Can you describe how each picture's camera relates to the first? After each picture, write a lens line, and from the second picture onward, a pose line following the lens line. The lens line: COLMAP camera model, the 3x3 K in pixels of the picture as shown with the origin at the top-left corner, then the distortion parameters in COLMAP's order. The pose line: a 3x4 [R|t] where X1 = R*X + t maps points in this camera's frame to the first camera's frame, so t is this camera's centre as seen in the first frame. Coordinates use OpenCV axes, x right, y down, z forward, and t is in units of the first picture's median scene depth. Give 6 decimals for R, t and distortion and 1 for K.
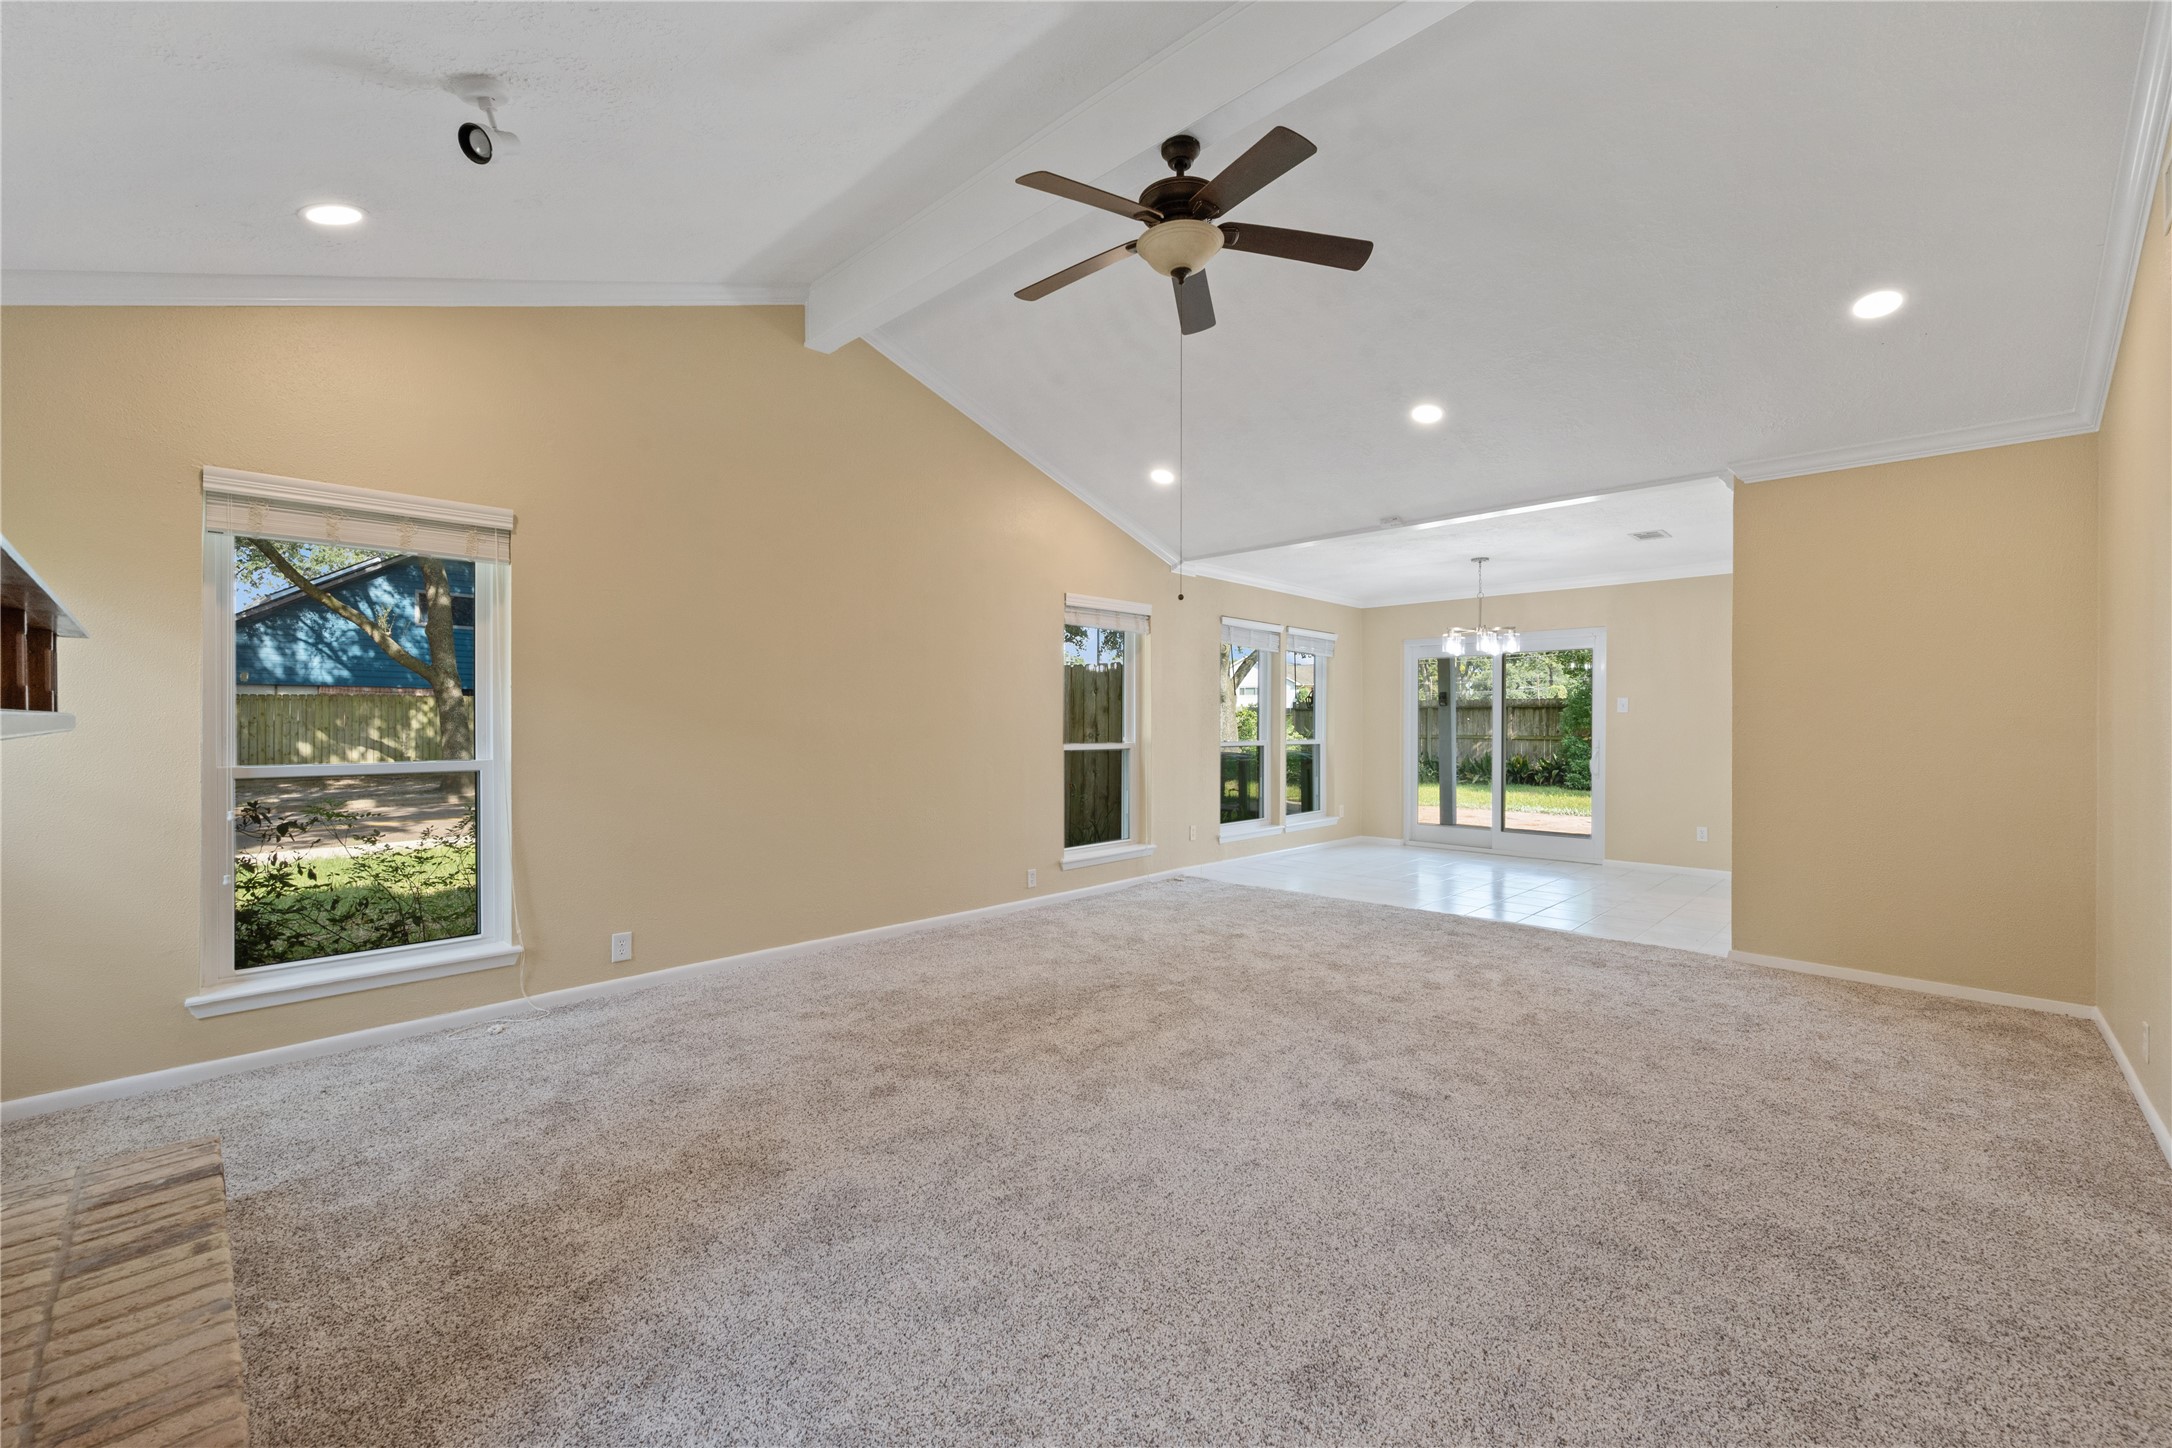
lens RADIAL K [[897.0, 0, 1089.6], [0, 897.0, 723.2], [0, 0, 1]] dist [0.000175, -0.000108]
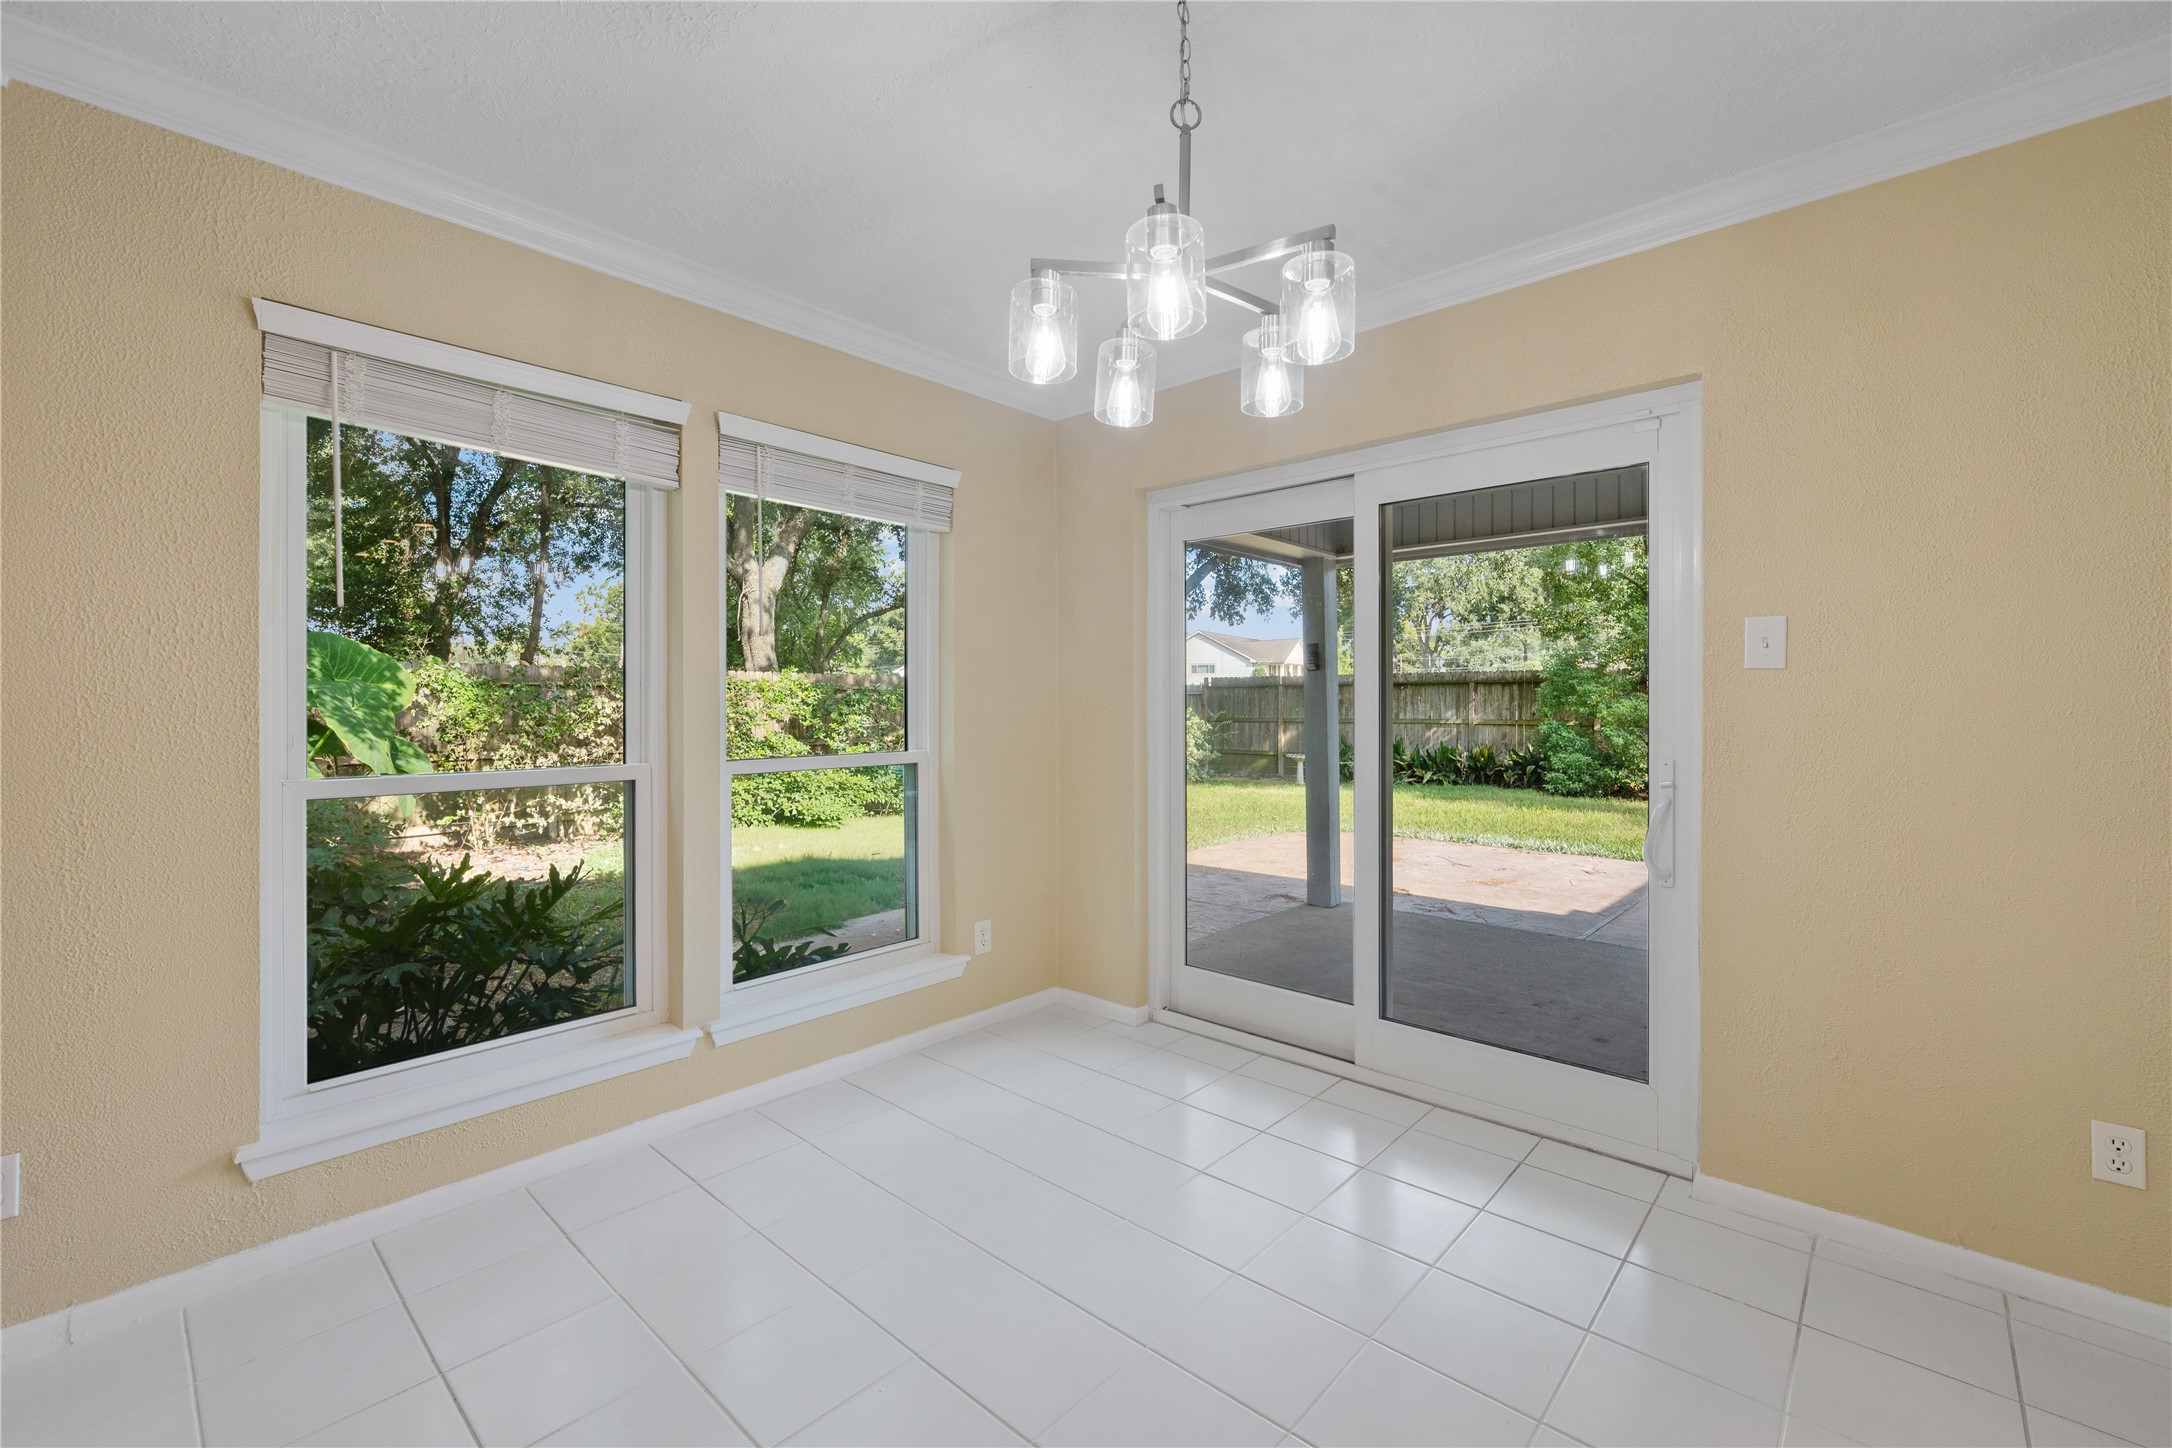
lens RADIAL K [[912.6, 0, 1092.6], [0, 912.6, 703.2], [0, 0, 1]] dist [-0.000538, -0.000079]
pose [[0.999482, -0.005068, 0.031793, 0.131053], [0.005125, 0.999985, -0.001710, -0.000479], [-0.031784, 0.001872, 0.999493, 0.252844]]
